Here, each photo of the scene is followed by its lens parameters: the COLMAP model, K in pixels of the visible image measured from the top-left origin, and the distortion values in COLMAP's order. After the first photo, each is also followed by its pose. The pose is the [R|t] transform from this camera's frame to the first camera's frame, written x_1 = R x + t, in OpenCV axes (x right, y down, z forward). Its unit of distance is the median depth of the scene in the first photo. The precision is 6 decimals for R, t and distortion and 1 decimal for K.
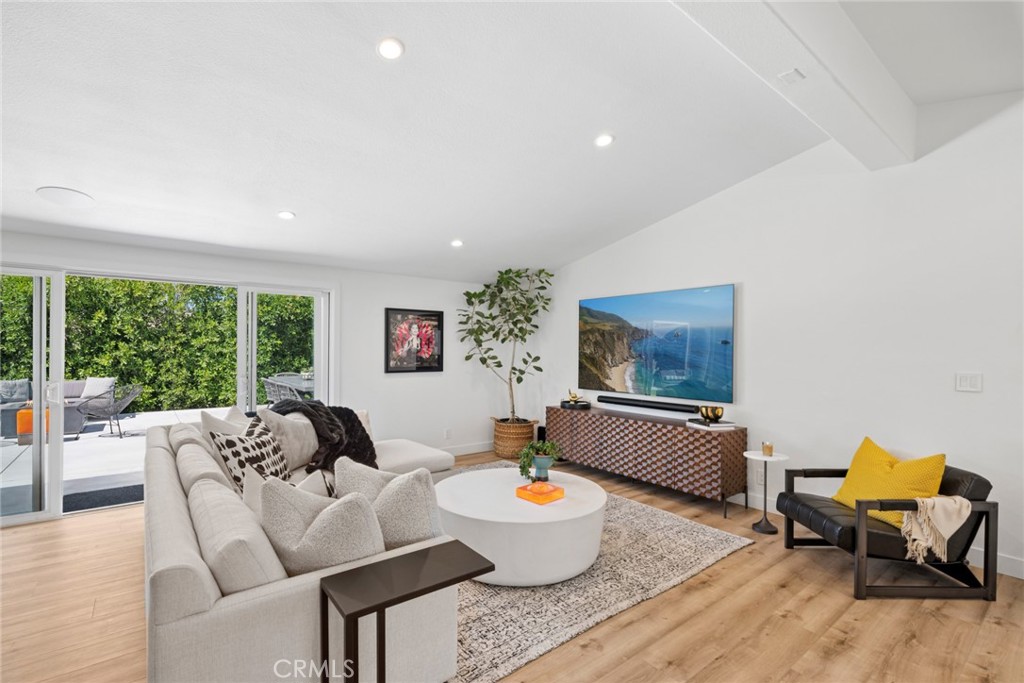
lens RADIAL K [[464.6, 0, 512.9], [0, 464.6, 345.9], [0, 0, 1]] dist [-0.001165, 0.000089]
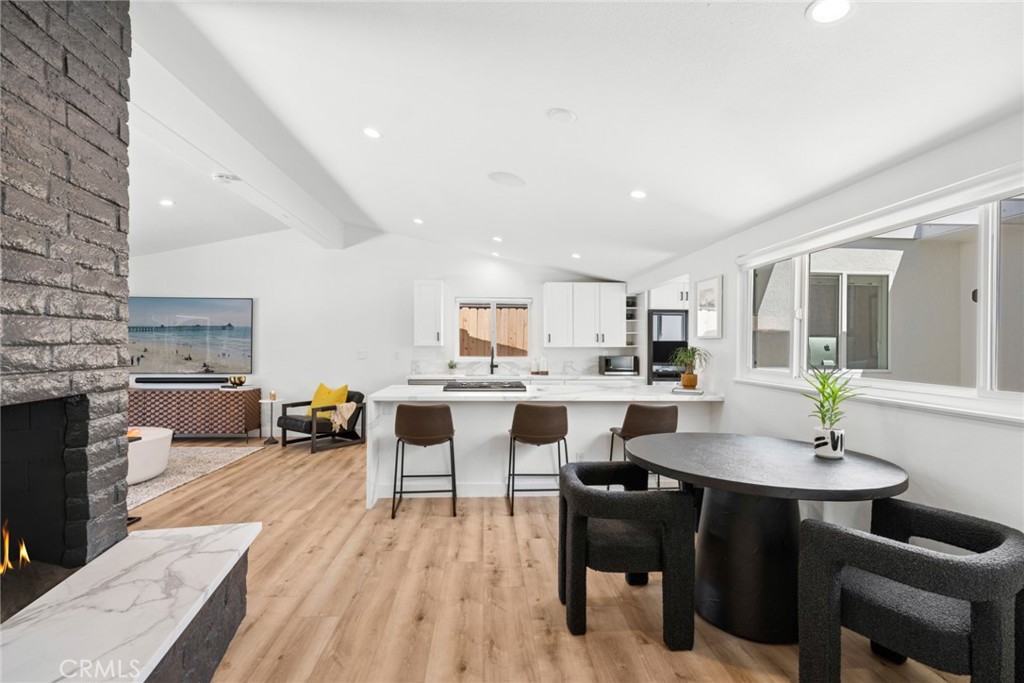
lens RADIAL K [[464.6, 0, 512.9], [0, 464.6, 345.9], [0, 0, 1]] dist [-0.001165, 0.000089]
pose [[0.569958, -0.003312, 0.821667, -0.323282], [-0.006751, 0.999939, 0.008713, 0.008951], [-0.821646, -0.010513, 0.569901, -0.639017]]
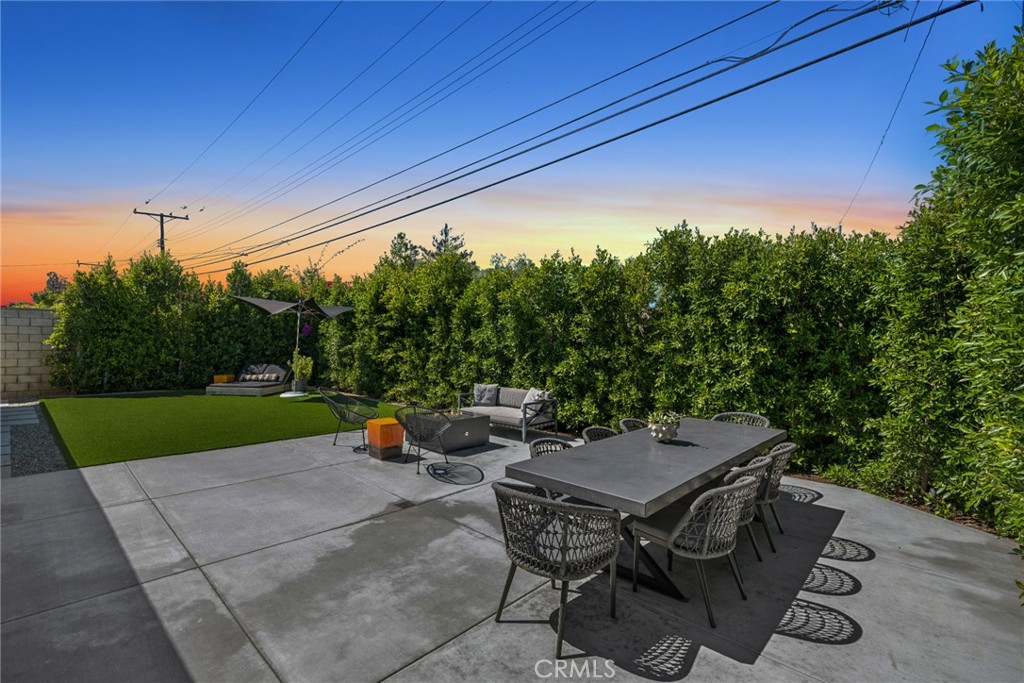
lens RADIAL K [[464.6, 0, 512.9], [0, 464.6, 345.9], [0, 0, 1]] dist [-0.001165, 0.000089]
pose [[0.135771, 0.003753, -0.990733, -0.098701], [-0.009070, 0.999956, 0.002545, -0.031035], [0.990699, 0.008641, 0.135799, 1.824961]]
